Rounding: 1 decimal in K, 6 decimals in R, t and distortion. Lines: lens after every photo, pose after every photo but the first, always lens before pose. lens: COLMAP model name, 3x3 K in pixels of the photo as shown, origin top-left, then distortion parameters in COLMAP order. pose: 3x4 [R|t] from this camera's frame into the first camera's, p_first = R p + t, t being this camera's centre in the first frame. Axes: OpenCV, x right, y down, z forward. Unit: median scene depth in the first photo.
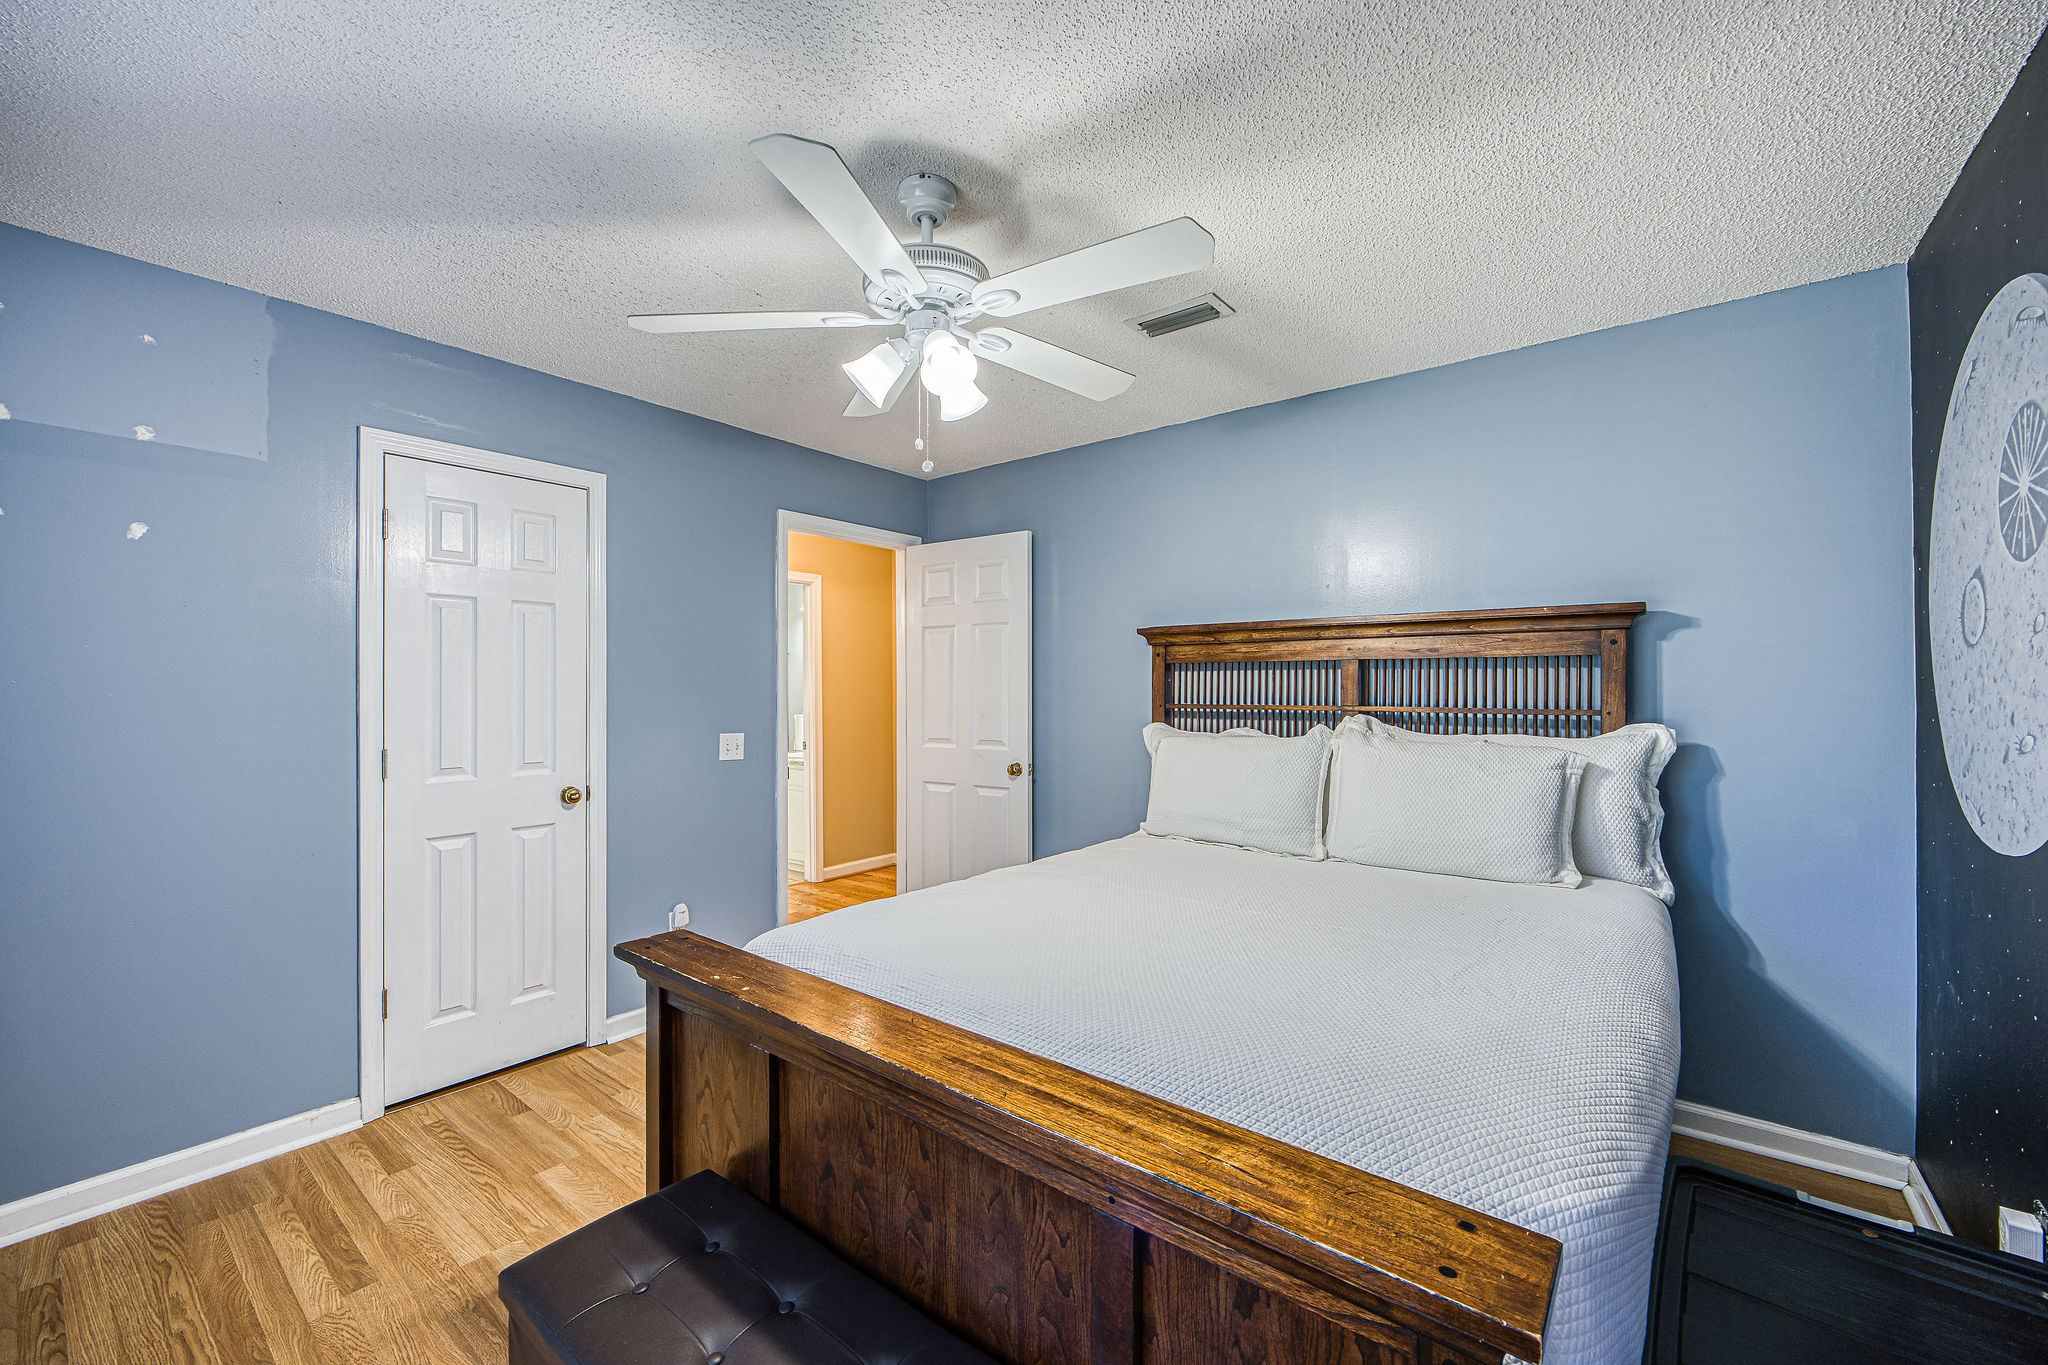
lens RADIAL K [[825.5, 0, 1024.2], [0, 825.5, 683.1], [0, 0, 1]] dist [0.002245, 0.000485]
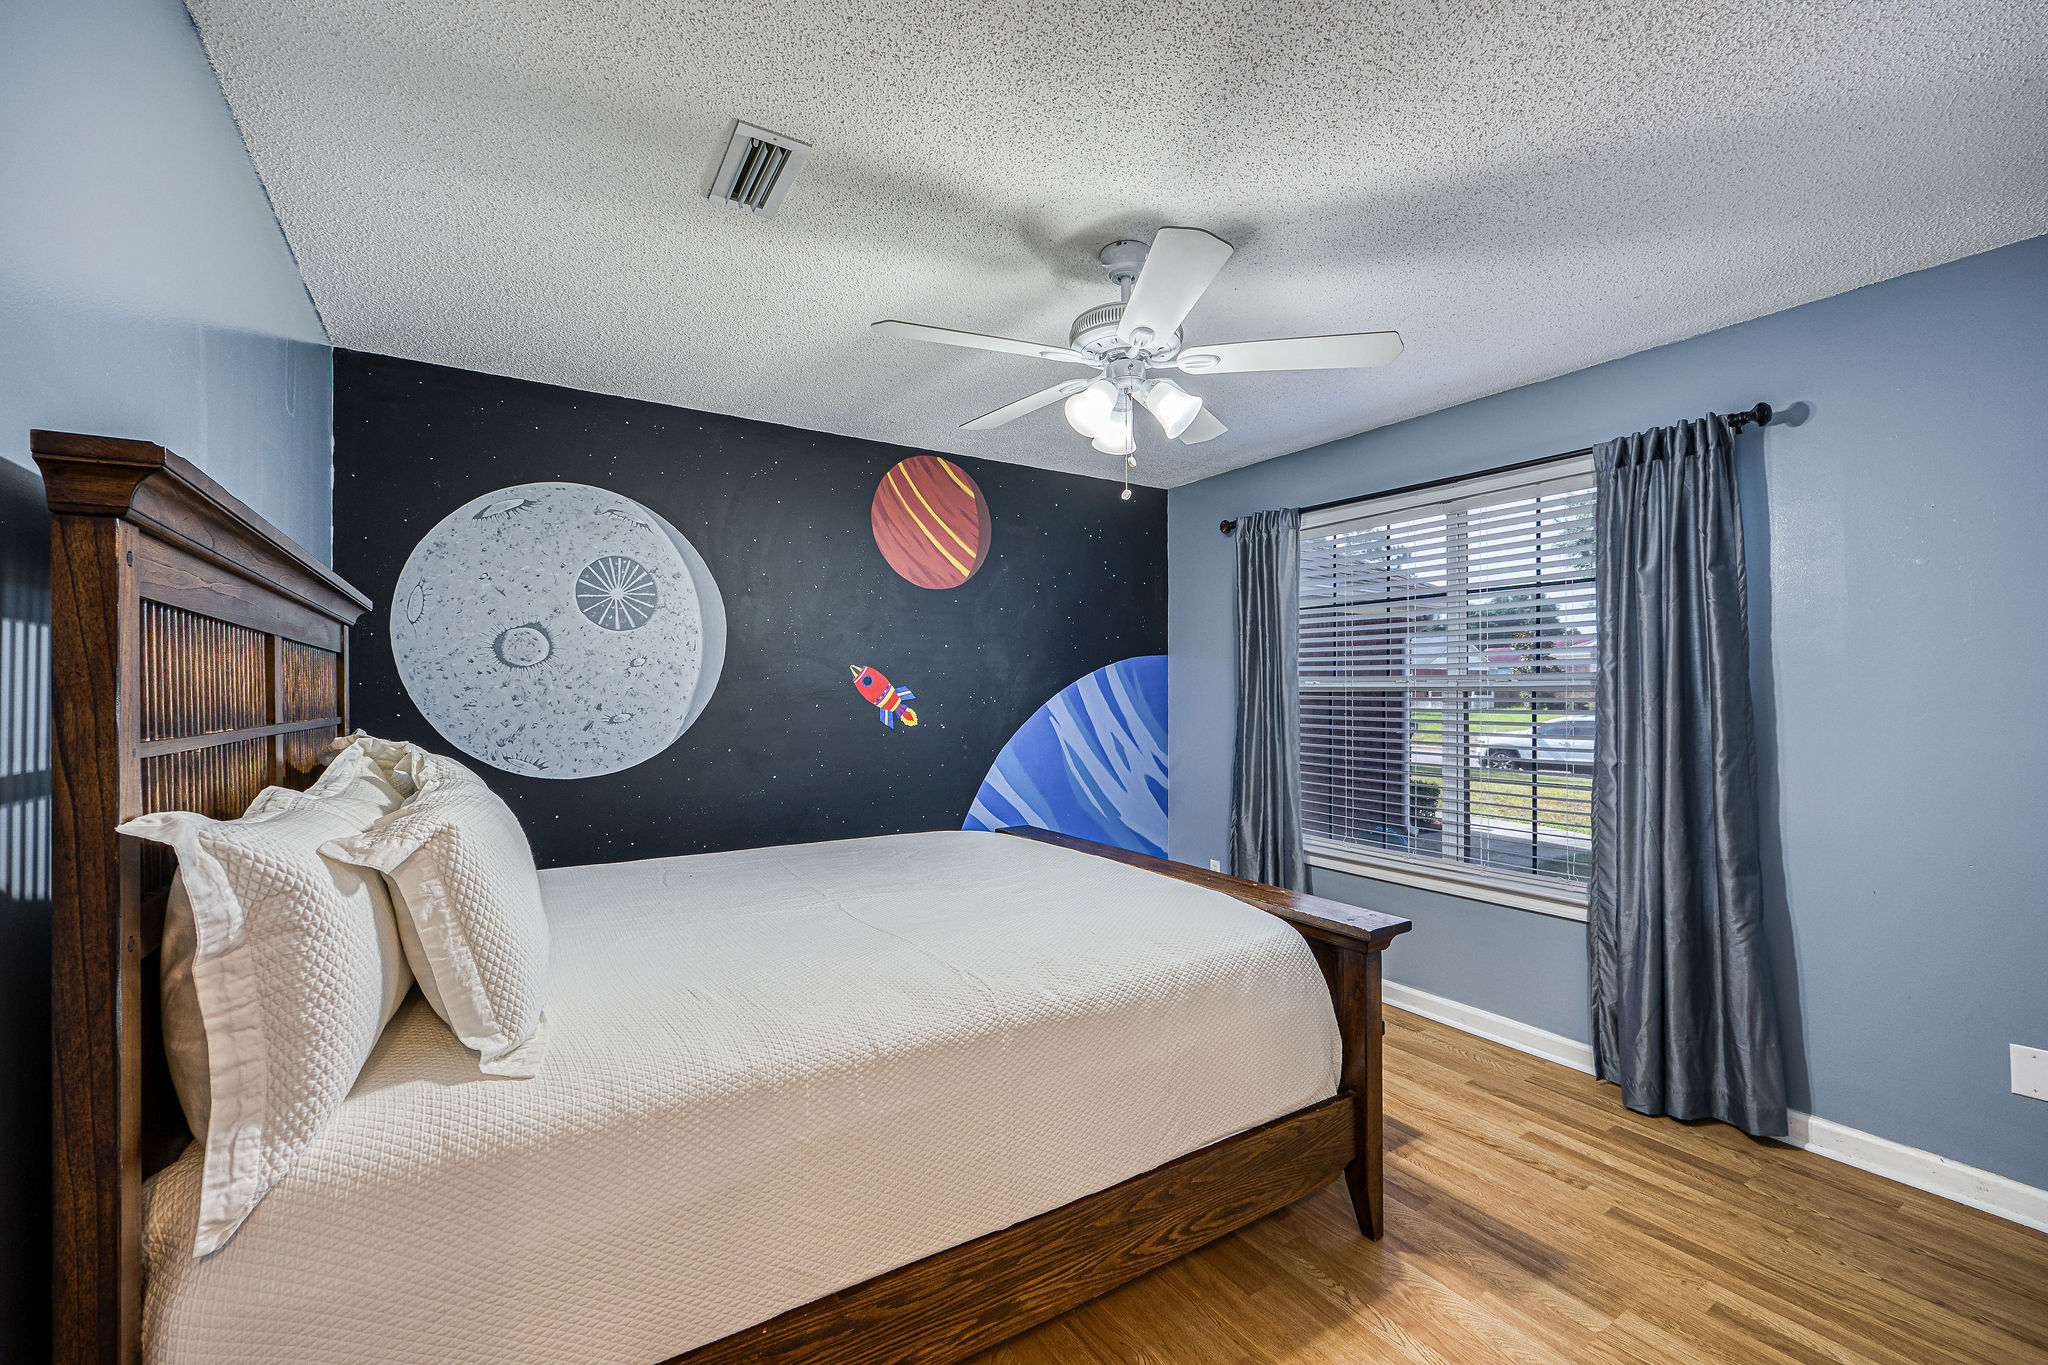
lens RADIAL K [[825.5, 0, 1021.0], [0, 825.5, 686.9], [0, 0, 1]] dist [0.002245, 0.000485]
pose [[-0.948316, 0.010451, 0.317154, -0.335569], [0.011416, 0.999934, 0.001183, -0.014922], [-0.317121, 0.004743, -0.948373, 2.129719]]
